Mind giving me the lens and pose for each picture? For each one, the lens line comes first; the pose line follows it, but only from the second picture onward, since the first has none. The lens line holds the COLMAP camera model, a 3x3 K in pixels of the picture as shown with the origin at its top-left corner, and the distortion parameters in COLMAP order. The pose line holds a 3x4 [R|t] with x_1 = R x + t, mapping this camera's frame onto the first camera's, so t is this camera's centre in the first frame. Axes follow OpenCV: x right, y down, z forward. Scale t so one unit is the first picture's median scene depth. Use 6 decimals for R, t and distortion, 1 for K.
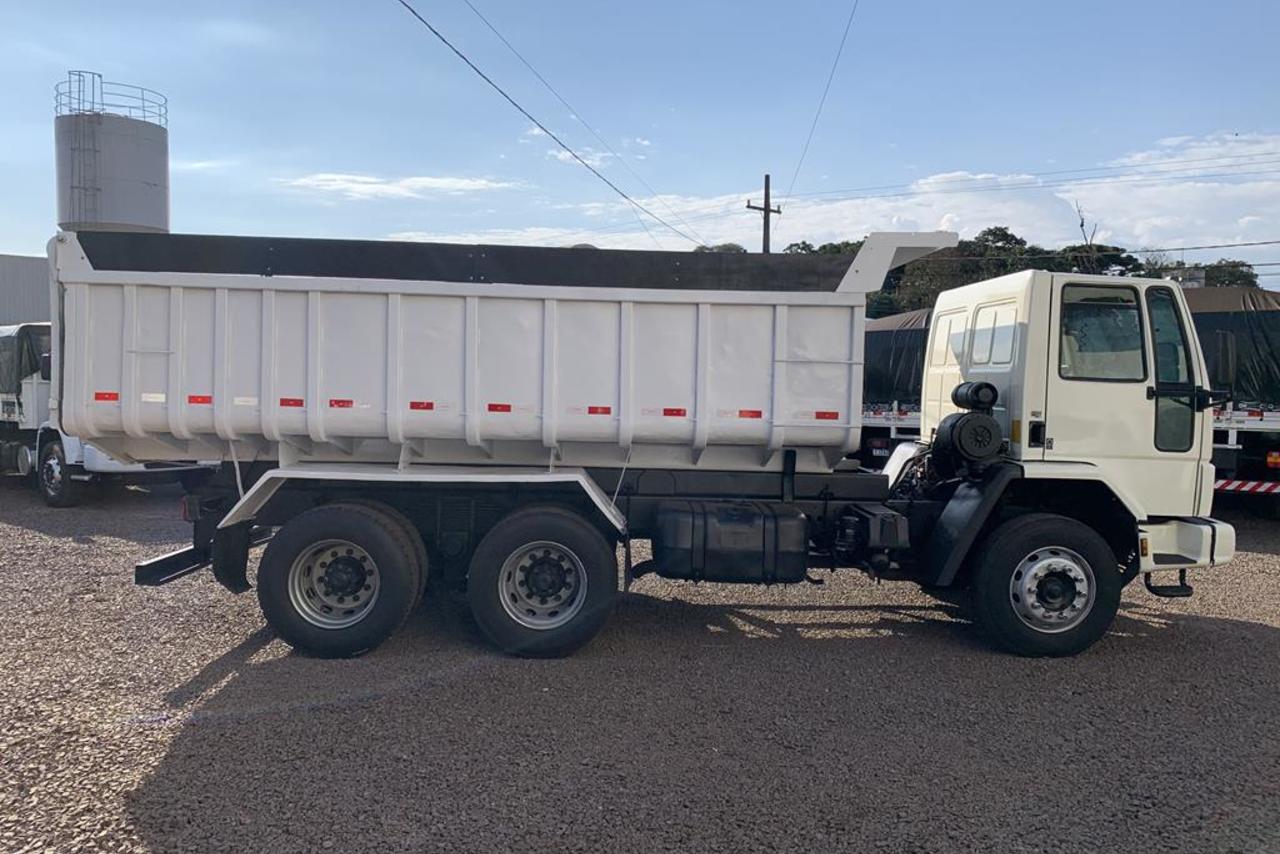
lens RADIAL K [[978.5, 0, 640.0], [0, 978.5, 427.0], [0, 0, 1]] dist [-0.006893, -0.001623]
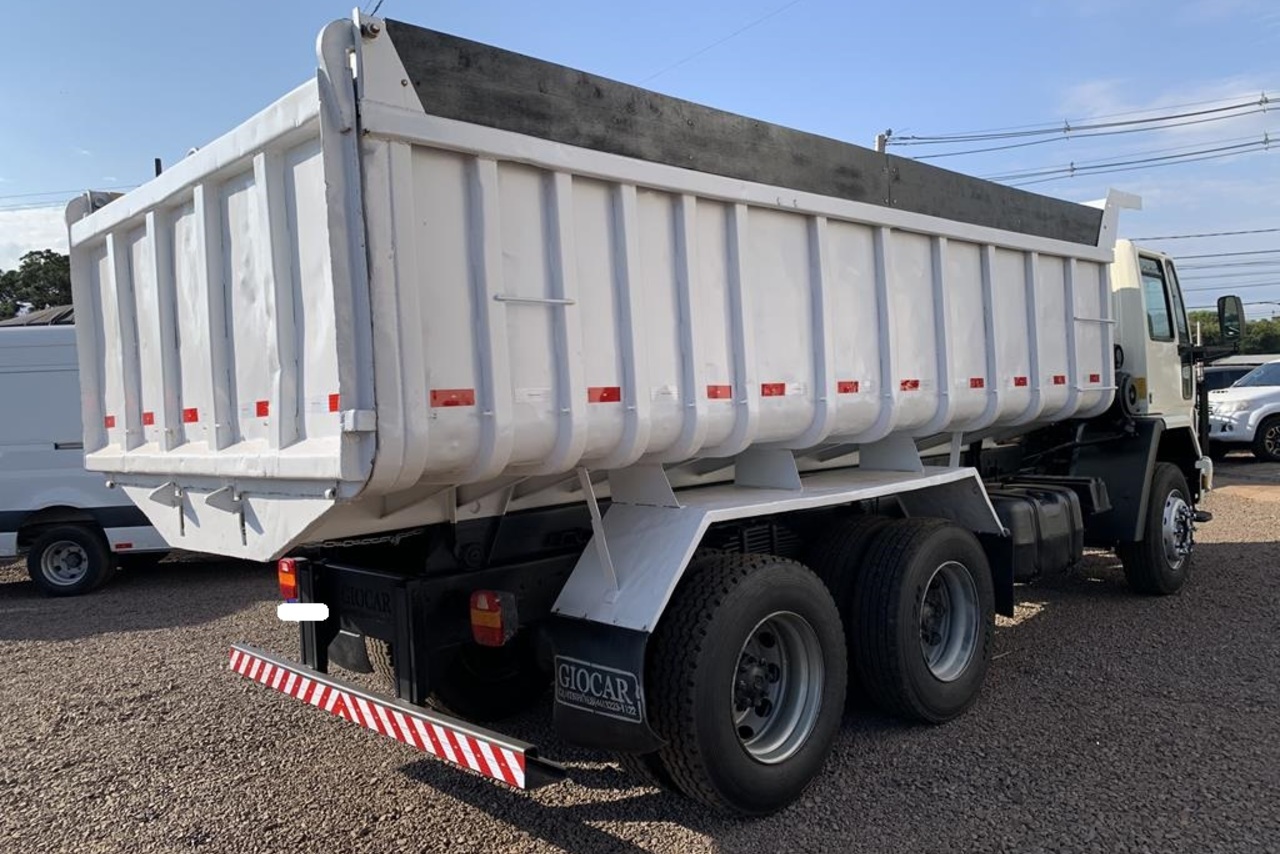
lens RADIAL K [[978.5, 0, 640.0], [0, 978.5, 427.0], [0, 0, 1]] dist [-0.006893, -0.001623]
pose [[0.743934, -0.075722, 0.663949, -0.776507], [0.088335, 0.995984, 0.014613, -0.016816], [-0.662389, 0.047779, 0.747635, 0.597714]]
